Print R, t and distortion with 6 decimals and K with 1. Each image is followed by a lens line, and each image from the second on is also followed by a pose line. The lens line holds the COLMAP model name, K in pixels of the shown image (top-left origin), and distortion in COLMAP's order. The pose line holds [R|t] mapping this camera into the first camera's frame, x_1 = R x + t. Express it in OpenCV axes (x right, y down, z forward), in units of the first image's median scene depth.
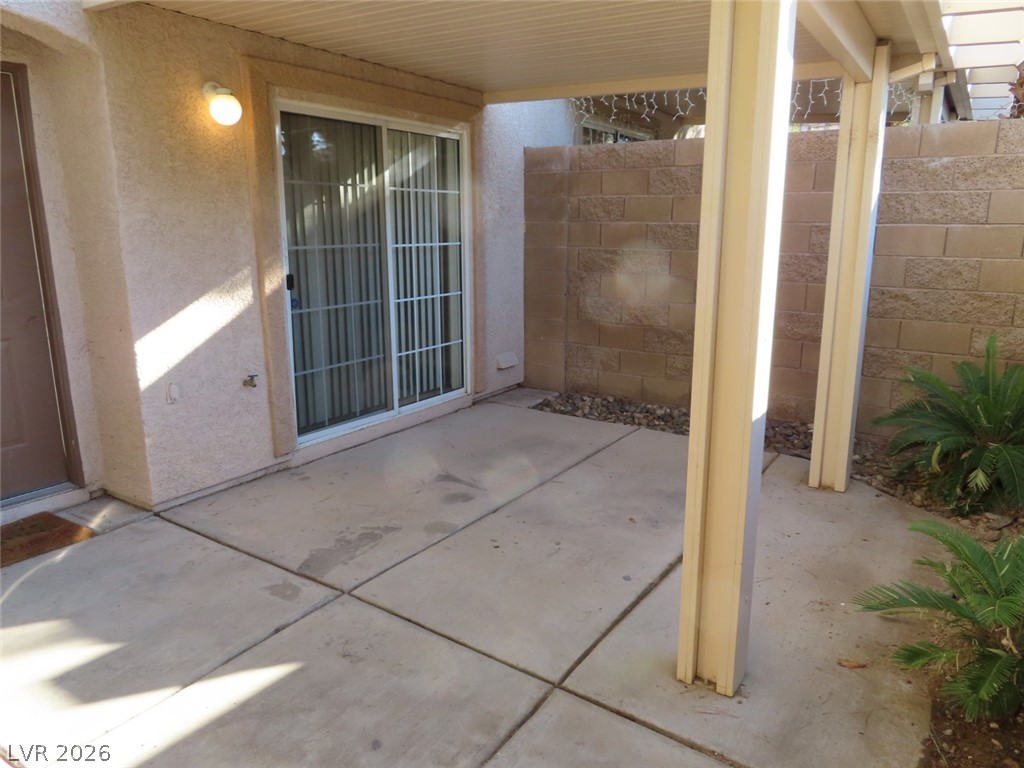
lens RADIAL K [[730.8, 0, 512.0], [0, 730.8, 384.0], [0, 0, 1]] dist [-0.010688, -0.002179]
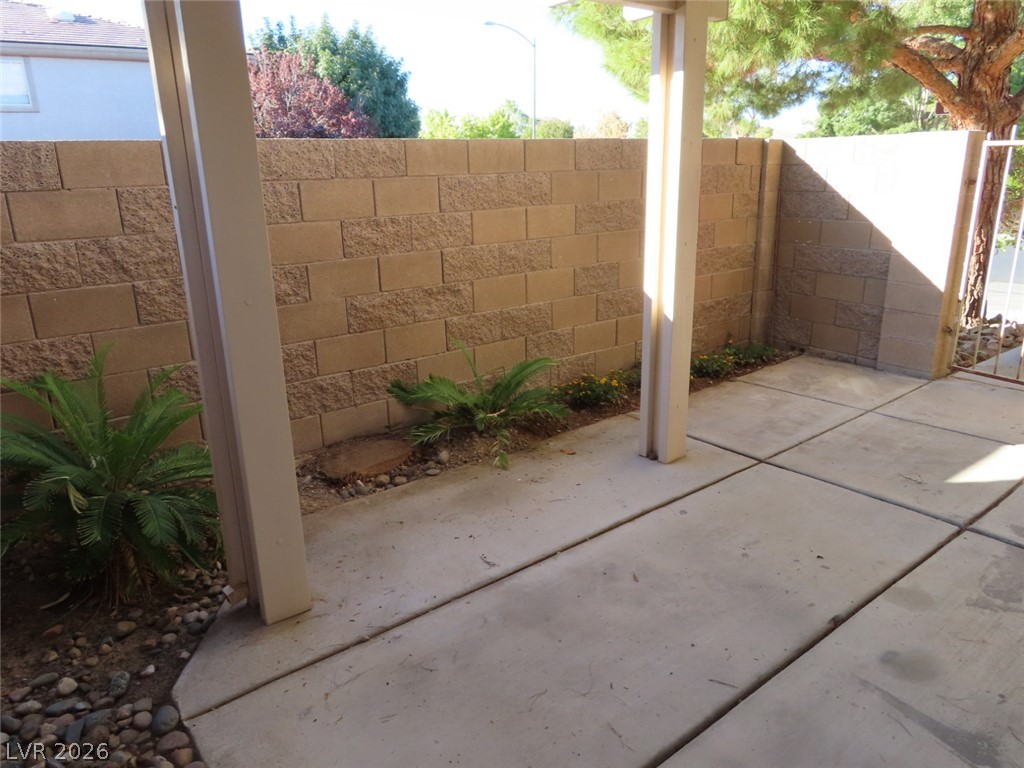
lens RADIAL K [[730.8, 0, 512.0], [0, 730.8, 384.0], [0, 0, 1]] dist [-0.010688, -0.002179]
pose [[-0.950489, -0.069841, 0.302809, 0.084215], [0.086726, 0.876088, 0.474288, -0.425207], [-0.298412, 0.477067, -0.826655, 1.853797]]
